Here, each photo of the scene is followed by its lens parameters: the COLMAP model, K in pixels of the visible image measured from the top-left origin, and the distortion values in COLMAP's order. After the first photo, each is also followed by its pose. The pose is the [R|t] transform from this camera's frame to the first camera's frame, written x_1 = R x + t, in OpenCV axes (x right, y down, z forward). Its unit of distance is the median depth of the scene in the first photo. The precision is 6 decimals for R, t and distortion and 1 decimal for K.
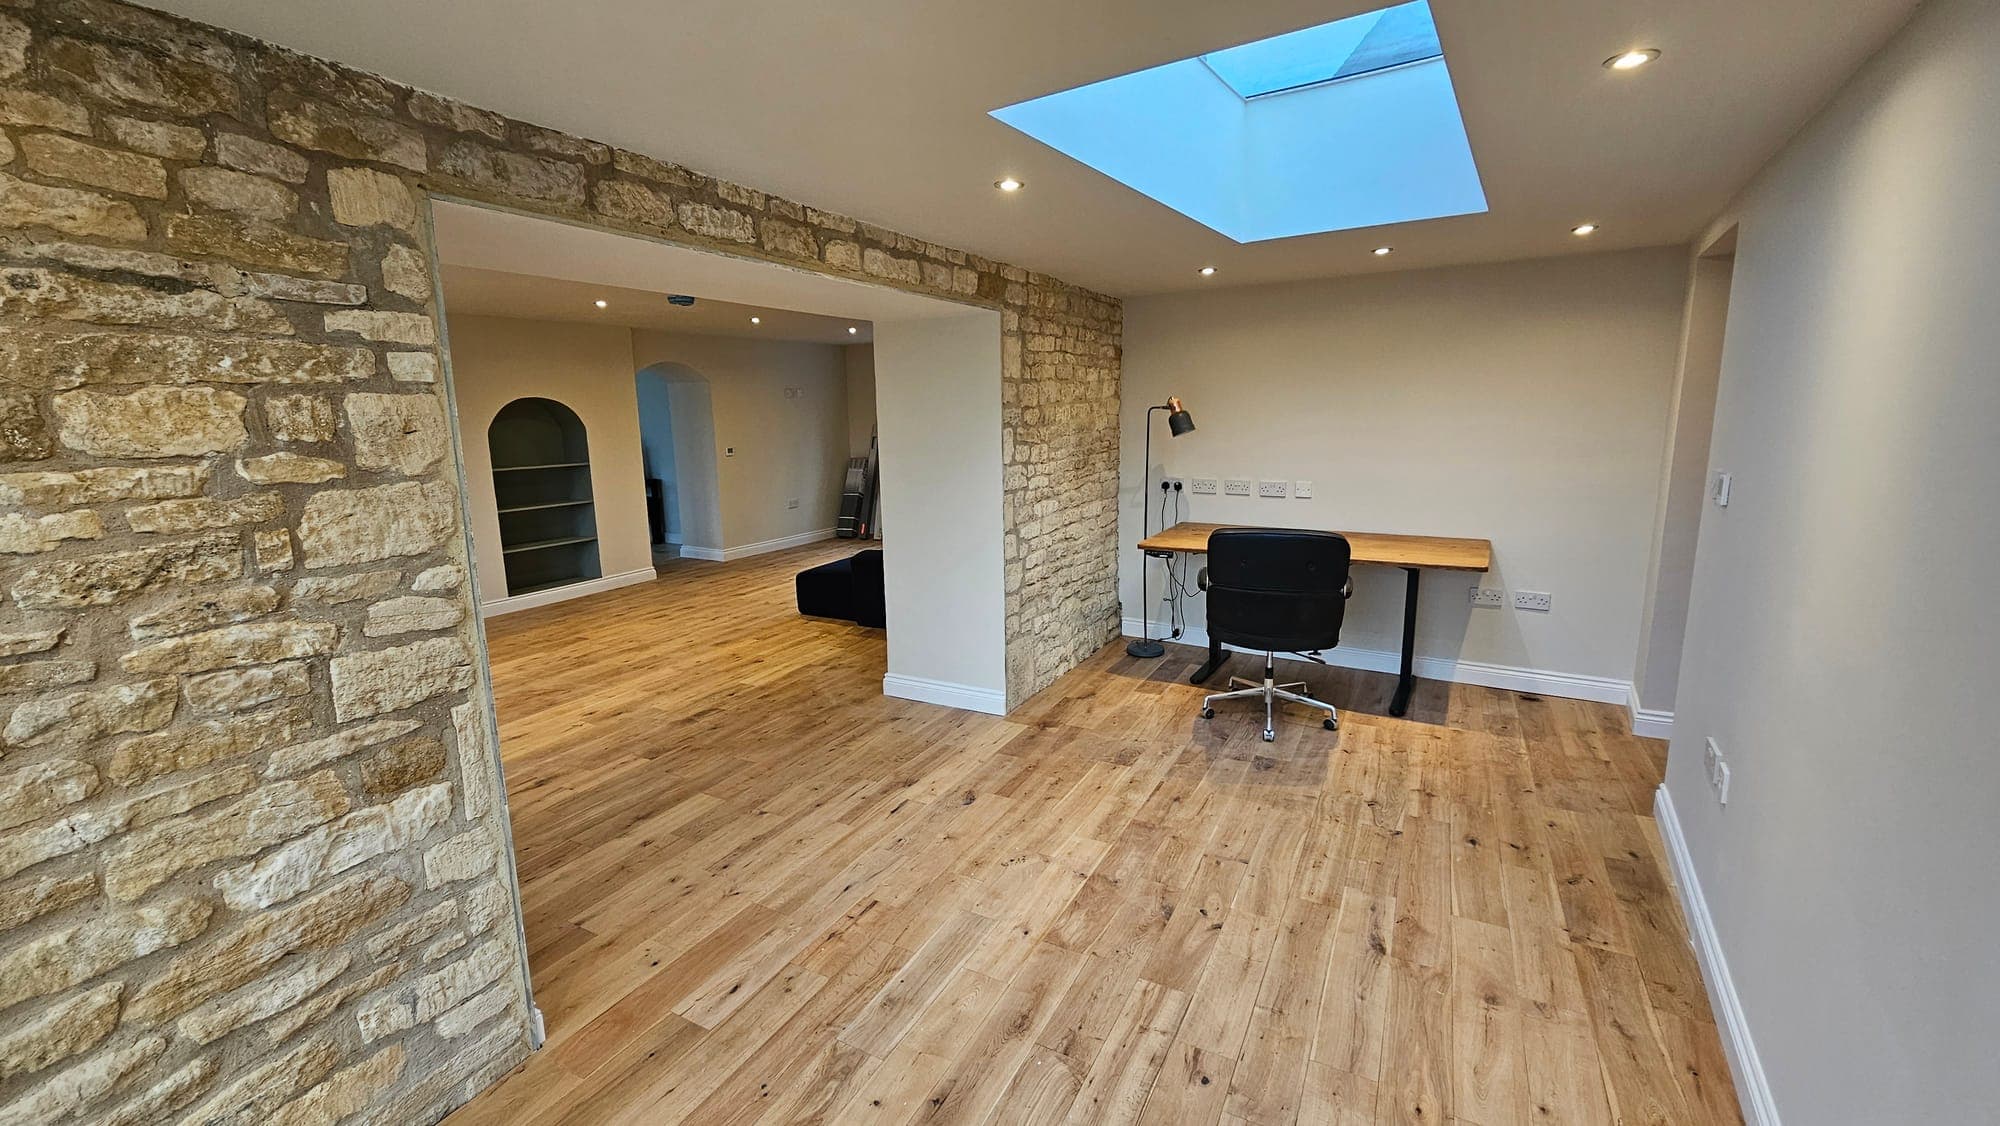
lens RADIAL K [[793.4, 0, 963.0], [0, 793.4, 543.4], [0, 0, 1]] dist [0.000778, 0.000017]
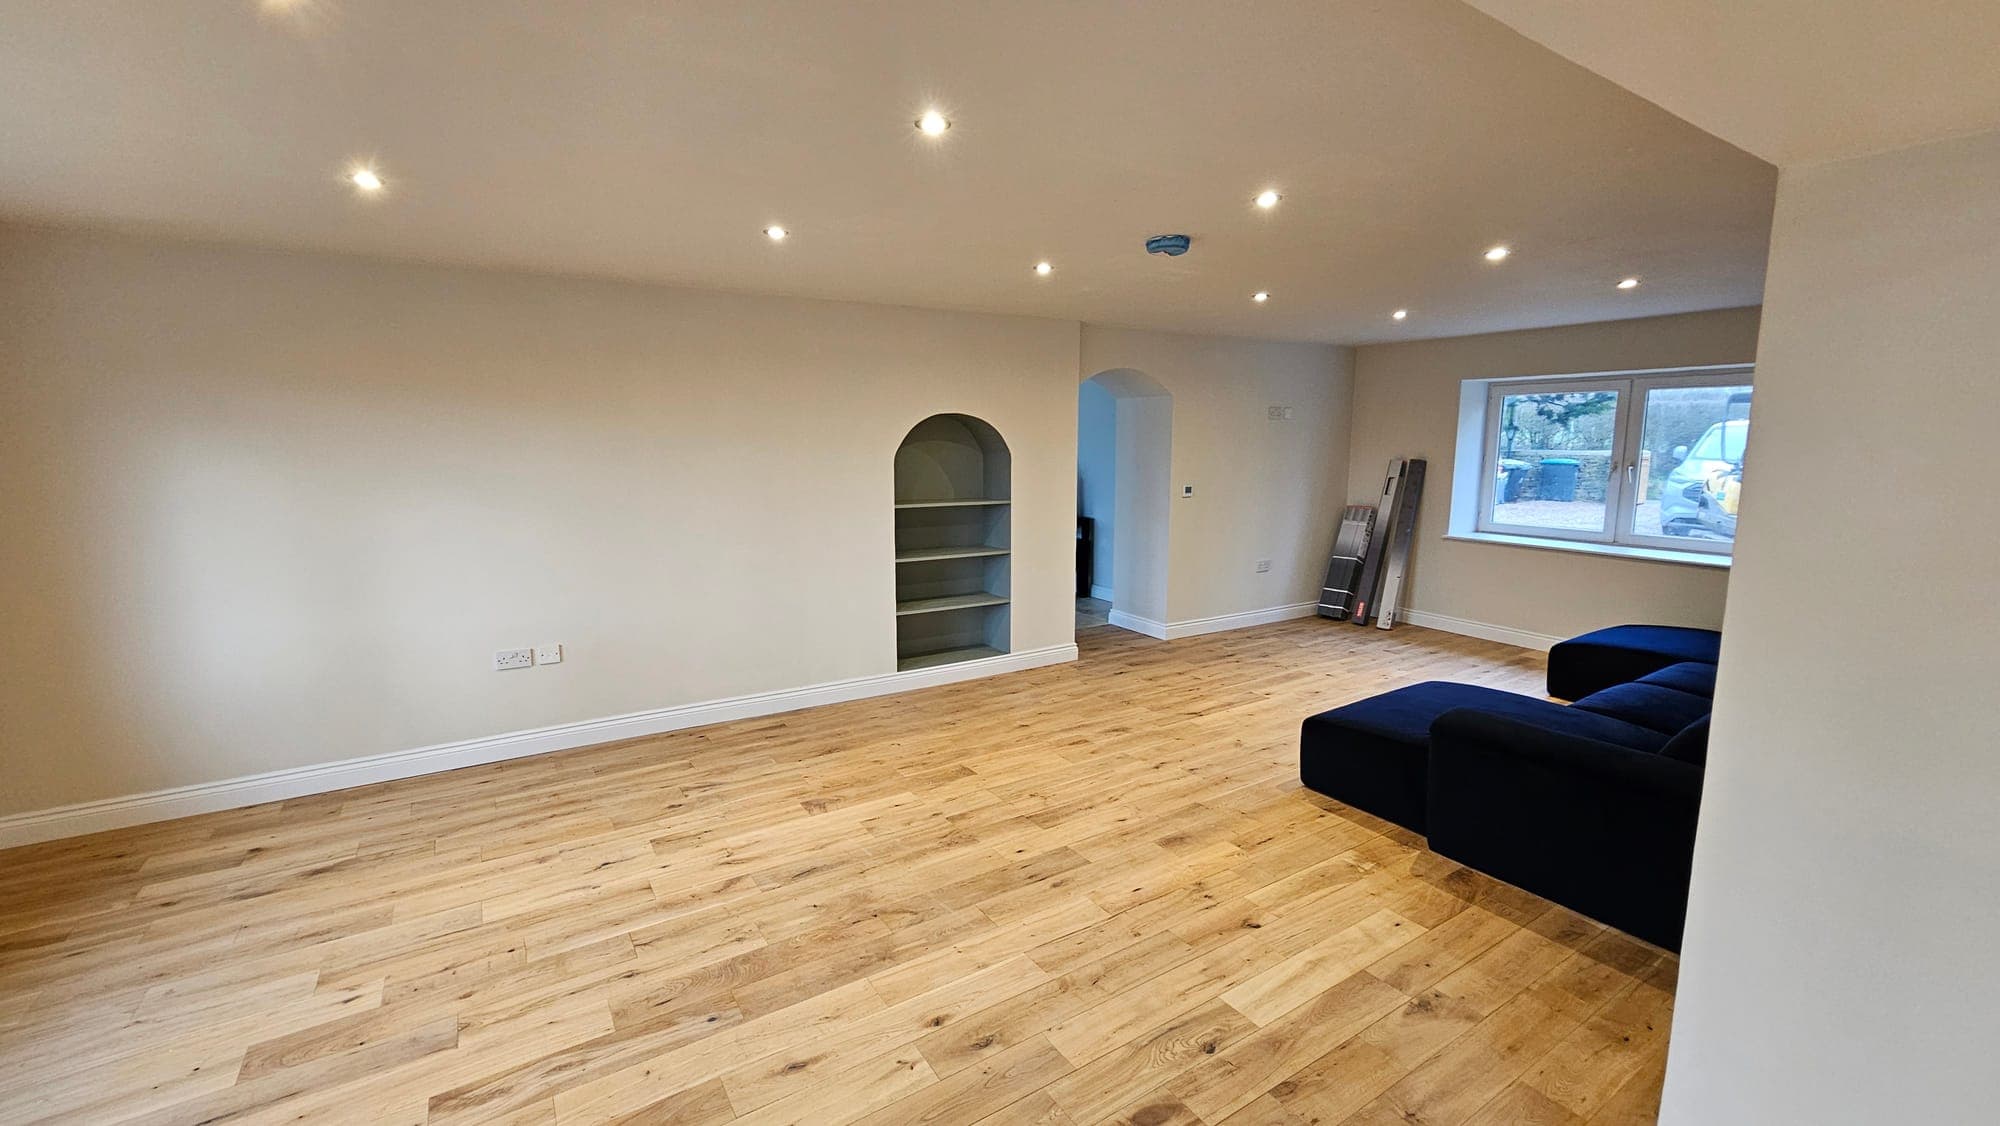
lens RADIAL K [[813.5, 0, 997.6], [0, 813.5, 558.9], [0, 0, 1]] dist [0.013976, -0.007716]
pose [[0.888301, 0.089553, -0.450445, -0.138444], [-0.096779, 0.995281, 0.007020, -0.055600], [0.448948, 0.037357, 0.892777, 0.331006]]
